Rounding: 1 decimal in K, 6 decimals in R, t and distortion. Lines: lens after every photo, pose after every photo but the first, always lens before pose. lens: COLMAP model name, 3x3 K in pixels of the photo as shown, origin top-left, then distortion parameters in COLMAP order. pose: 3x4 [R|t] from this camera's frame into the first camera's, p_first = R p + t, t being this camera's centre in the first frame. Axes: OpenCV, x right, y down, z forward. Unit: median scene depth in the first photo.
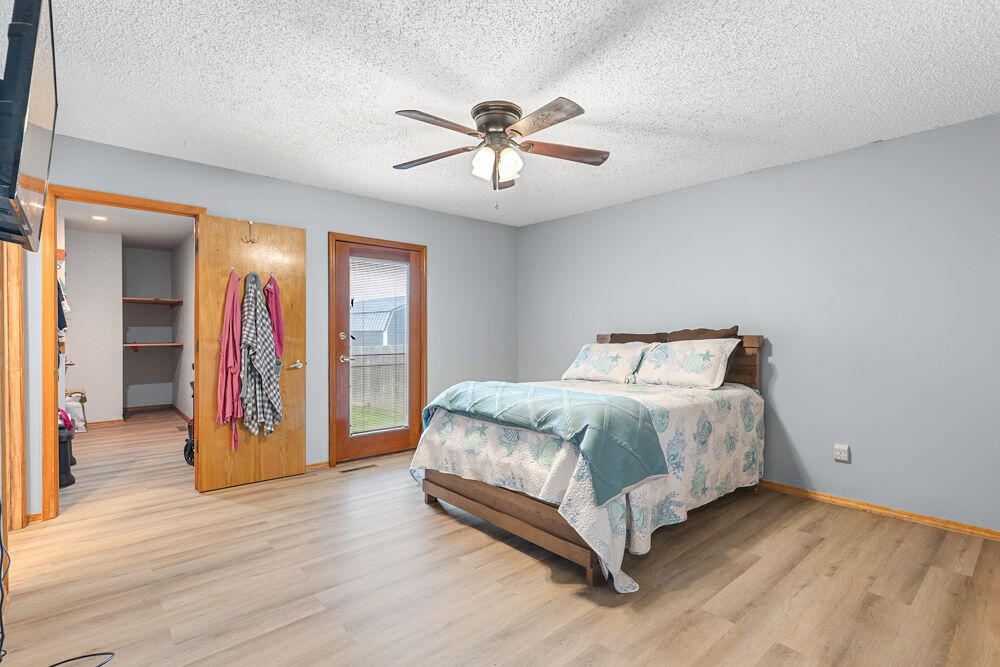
lens RADIAL K [[477.6, 0, 502.0], [0, 477.6, 334.9], [0, 0, 1]] dist [-0.000988, -0.000198]
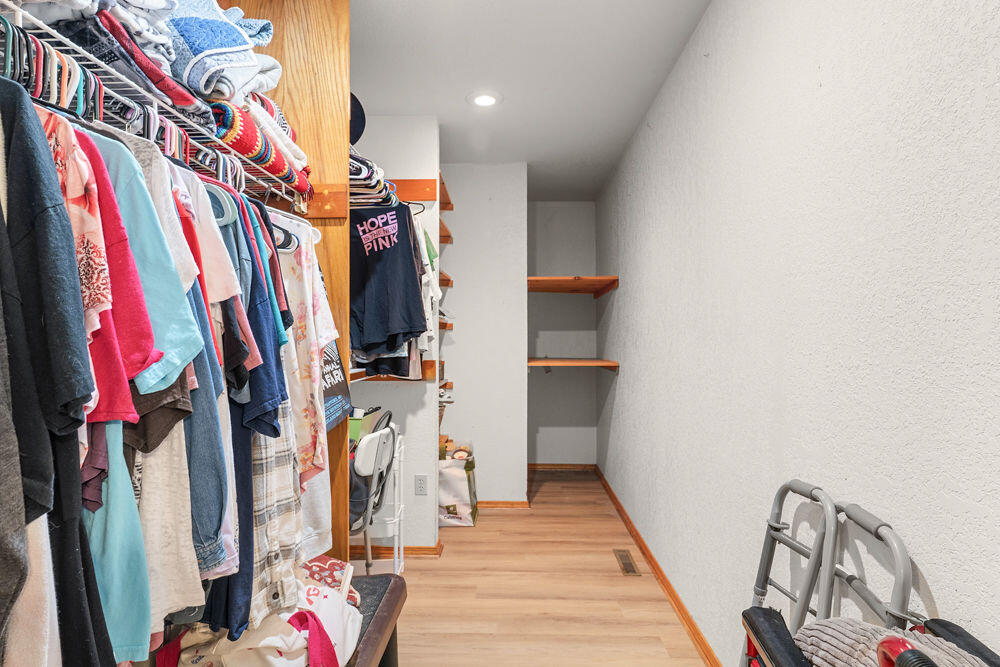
lens RADIAL K [[477.6, 0, 500.5], [0, 477.6, 330.9], [0, 0, 1]] dist [-0.000988, -0.000198]
pose [[0.733666, 0.015949, -0.679323, -0.432543], [0.000332, 0.999716, 0.023830, -0.028187], [0.679510, -0.017709, 0.733452, 0.560893]]
